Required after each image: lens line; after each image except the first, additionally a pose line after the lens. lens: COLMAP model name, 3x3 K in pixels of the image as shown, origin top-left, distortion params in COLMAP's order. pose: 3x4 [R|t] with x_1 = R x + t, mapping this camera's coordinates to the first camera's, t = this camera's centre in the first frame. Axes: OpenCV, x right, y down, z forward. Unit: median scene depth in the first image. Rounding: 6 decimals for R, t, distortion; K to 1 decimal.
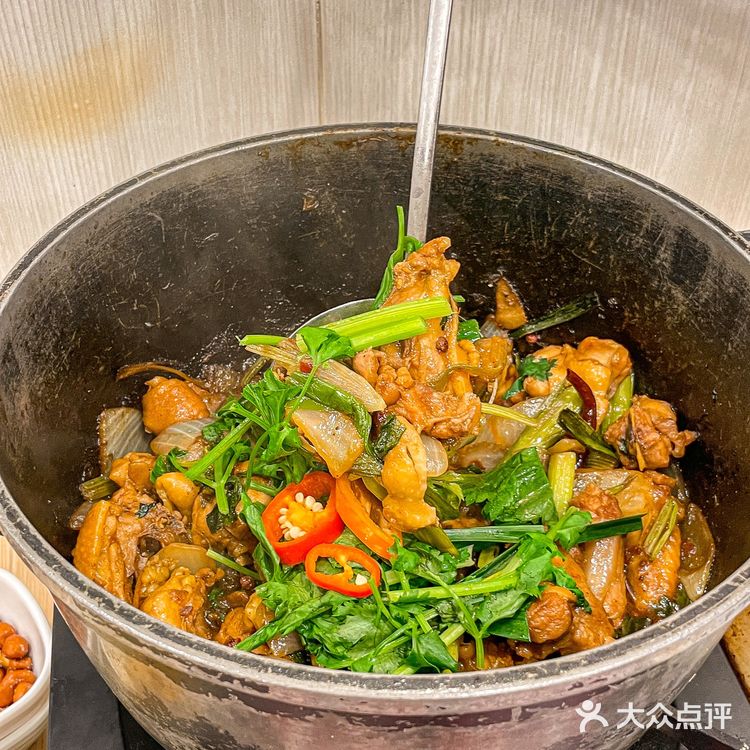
lens RADIAL K [[1066.3, 0, 374.3], [0, 1066.3, 372.6], [0, 0, 1]] dist [0.045012, 0.000000]
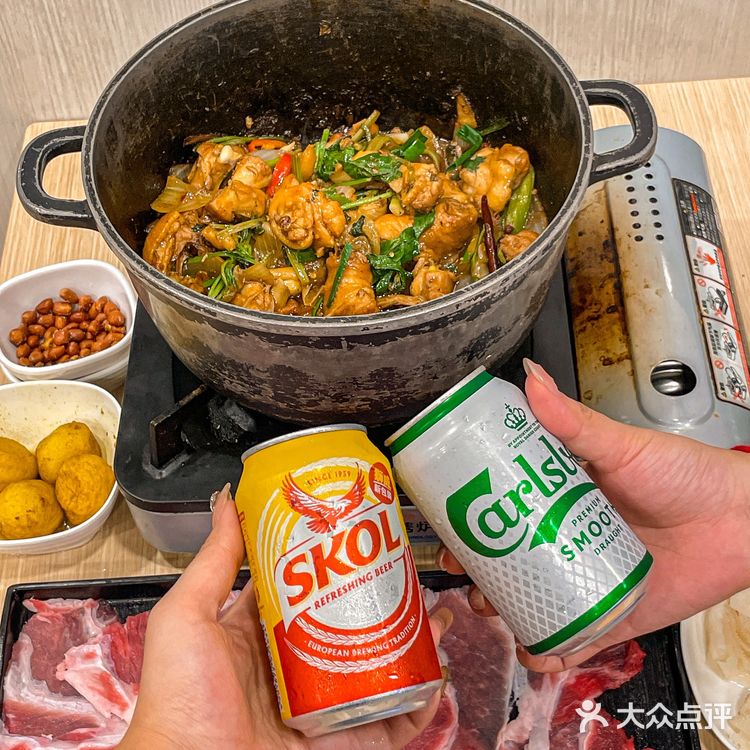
lens RADIAL K [[1284.4, 0, 372.1], [0, 1284.4, 376.8], [0, 0, 1]] dist [-0.023602, 0.000000]
pose [[0.982025, 0.112064, -0.151885, 0.345073], [-0.081166, 0.977197, 0.196210, -0.053588], [0.170409, -0.180355, 0.968727, -0.796643]]
